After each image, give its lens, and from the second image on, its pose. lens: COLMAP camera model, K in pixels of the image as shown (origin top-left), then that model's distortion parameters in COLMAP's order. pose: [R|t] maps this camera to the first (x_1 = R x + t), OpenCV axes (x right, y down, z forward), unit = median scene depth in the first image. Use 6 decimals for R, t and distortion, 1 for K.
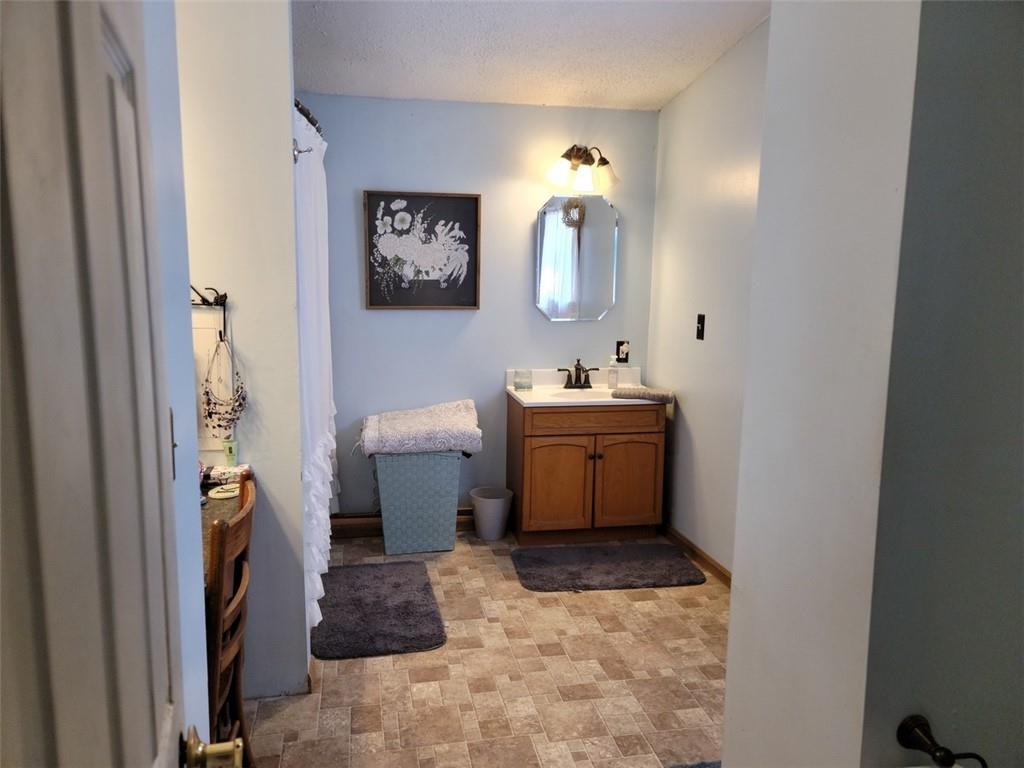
lens RADIAL K [[764.5, 0, 520.7], [0, 764.5, 380.0], [0, 0, 1]] dist [0.071225, -0.047211]
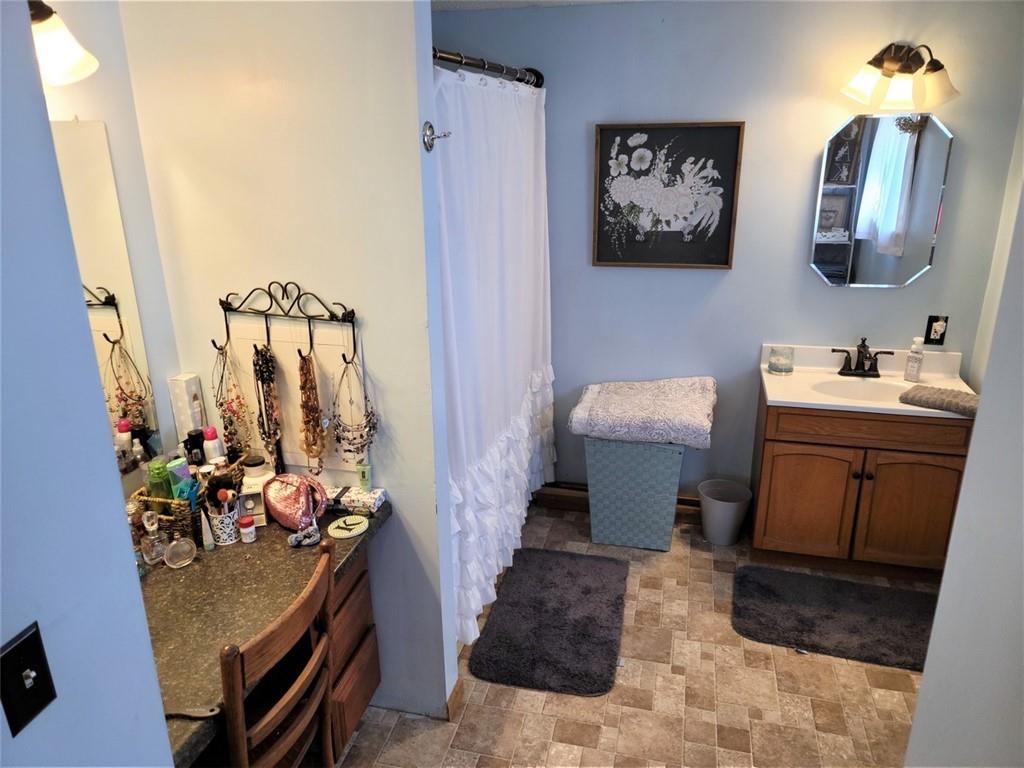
lens RADIAL K [[764.5, 0, 520.7], [0, 764.5, 380.0], [0, 0, 1]] dist [0.071225, -0.047211]
pose [[0.899427, 0.122832, -0.419455, 0.104625], [-0.043712, 0.980166, 0.193298, -0.130990], [0.434879, -0.155523, 0.886957, 0.181746]]
